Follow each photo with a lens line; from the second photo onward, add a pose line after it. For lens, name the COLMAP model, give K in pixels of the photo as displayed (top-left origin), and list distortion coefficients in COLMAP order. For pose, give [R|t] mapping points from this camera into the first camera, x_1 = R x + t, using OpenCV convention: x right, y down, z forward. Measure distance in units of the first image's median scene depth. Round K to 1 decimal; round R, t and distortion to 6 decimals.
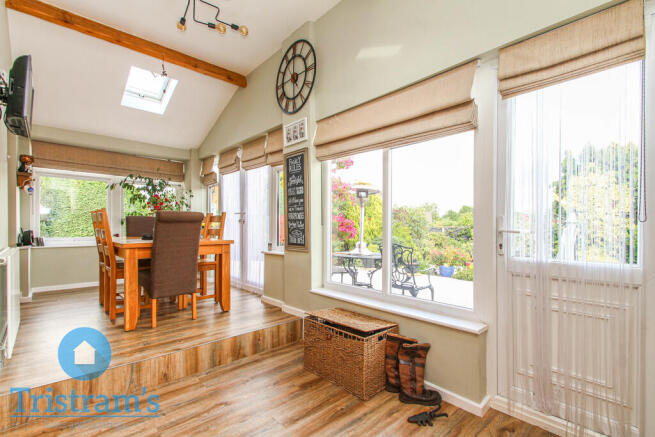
lens RADIAL K [[309.9, 0, 324.7], [0, 309.9, 228.0], [0, 0, 1]] dist [0.028200, -0.010454]
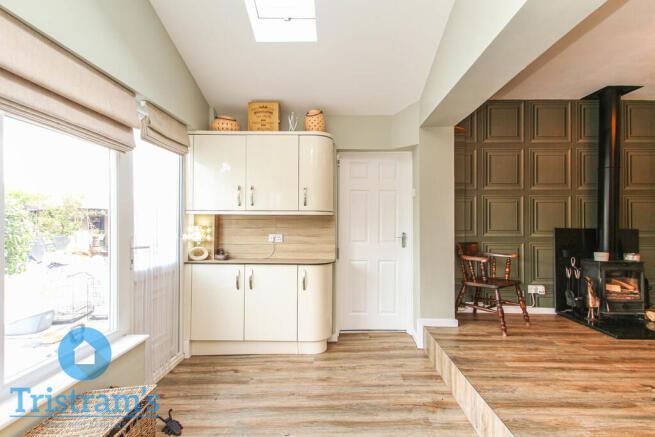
lens RADIAL K [[309.9, 0, 338.4], [0, 309.9, 220.5], [0, 0, 1]] dist [0.028200, -0.010454]
pose [[-0.748898, 0.005363, 0.662664, -0.465103], [0.005434, 0.999983, -0.001952, -0.051586], [-0.662663, 0.002140, -0.748914, 0.806110]]
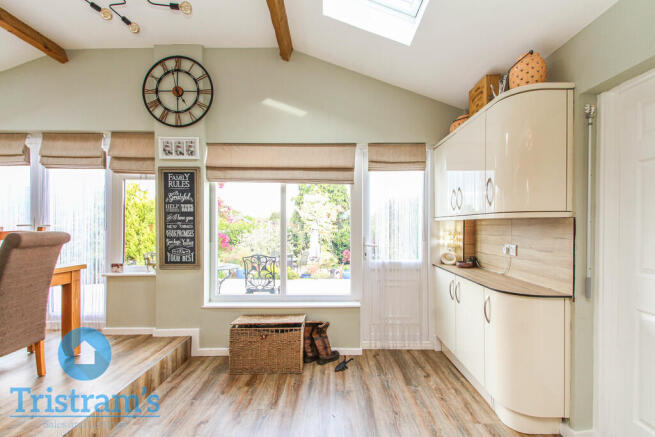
lens RADIAL K [[309.9, 0, 340.1], [0, 309.9, 228.7], [0, 0, 1]] dist [0.028200, -0.010454]
pose [[0.664358, -0.003447, 0.747406, -0.488094], [0.005478, 0.999985, -0.000257, -0.050469], [-0.747394, 0.004265, 0.664367, -0.024299]]
